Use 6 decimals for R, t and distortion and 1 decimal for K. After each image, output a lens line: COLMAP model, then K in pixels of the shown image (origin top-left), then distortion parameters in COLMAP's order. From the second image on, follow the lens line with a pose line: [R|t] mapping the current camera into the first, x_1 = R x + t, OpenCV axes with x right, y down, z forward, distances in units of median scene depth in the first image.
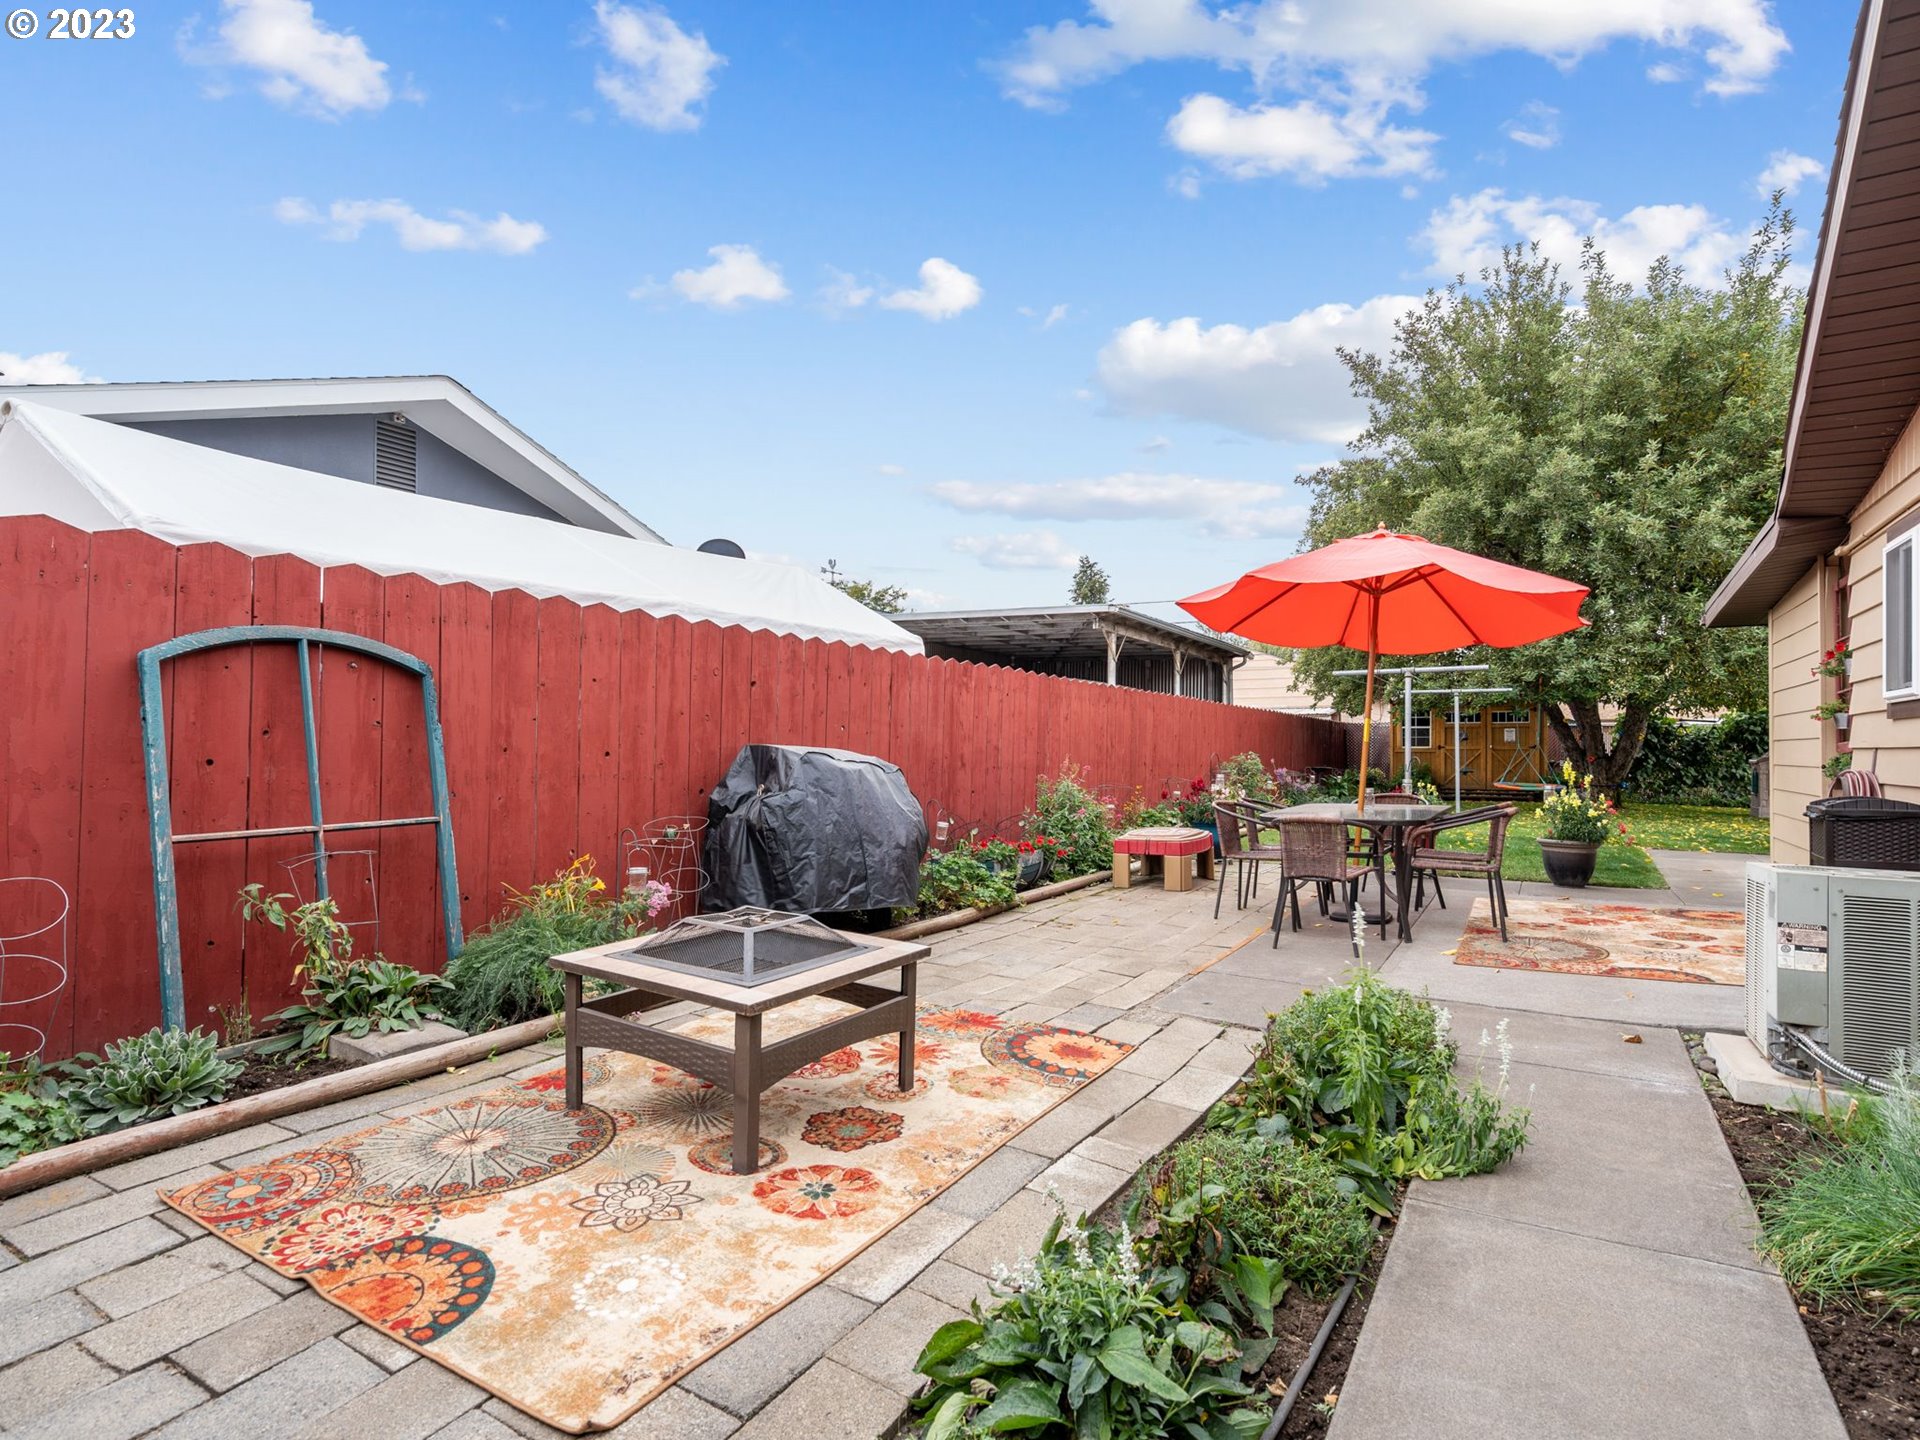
lens RADIAL K [[986.0, 0, 958.8], [0, 986.0, 725.3], [0, 0, 1]] dist [-0.008259, 0.004773]
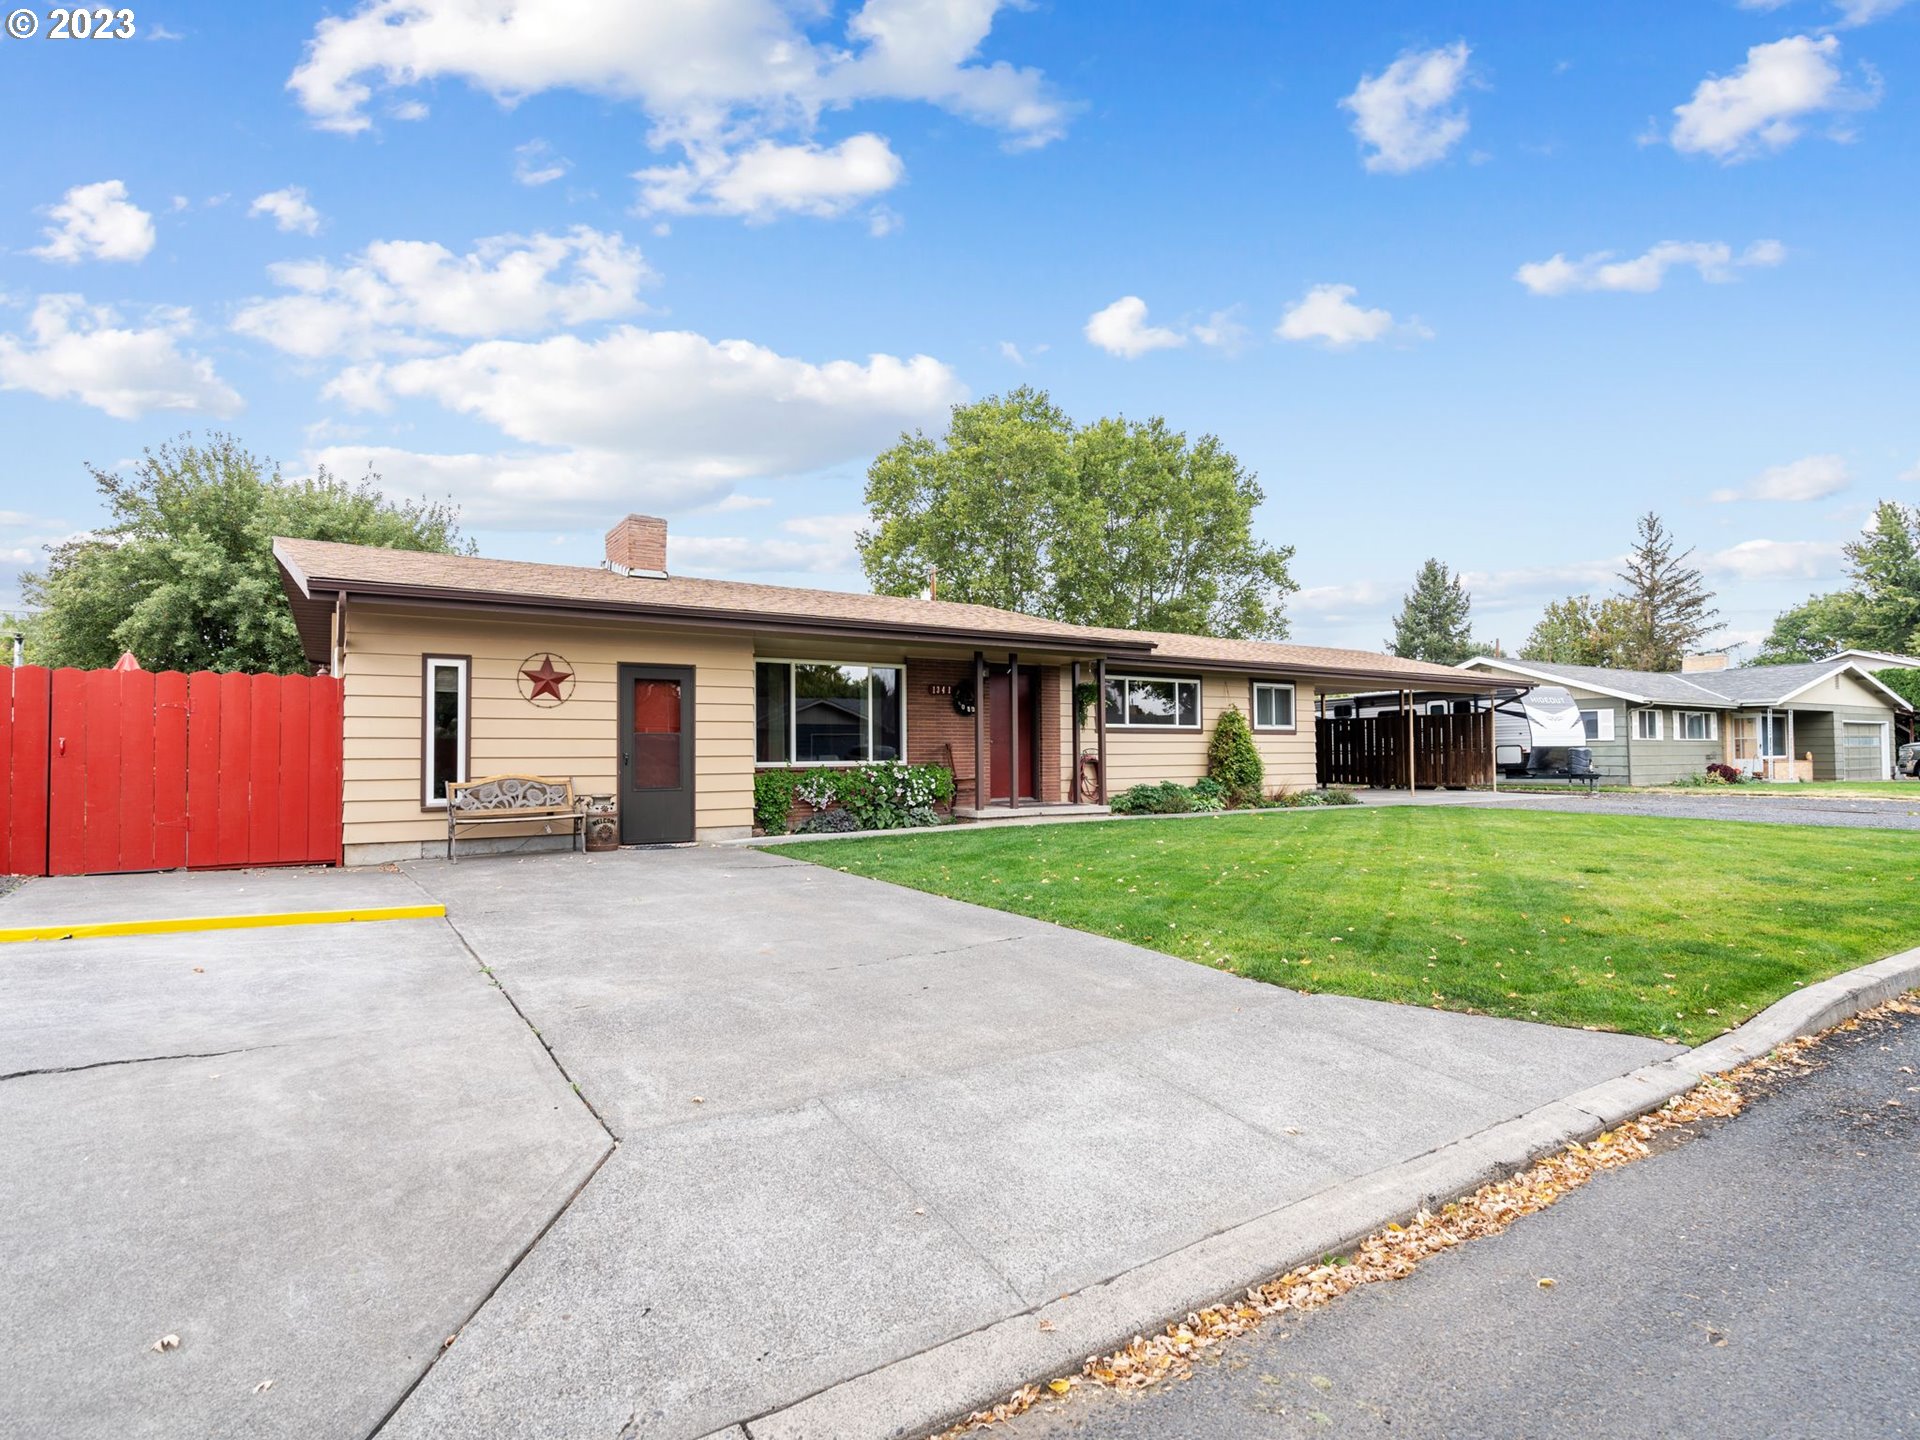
lens RADIAL K [[986.0, 0, 952.4], [0, 986.0, 721.1], [0, 0, 1]] dist [-0.008259, 0.004773]
pose [[0.419443, 0.013911, 0.907675, -0.410467], [-0.013407, 0.999868, -0.009128, -0.026502], [-0.907683, -0.008340, 0.419575, -0.806220]]
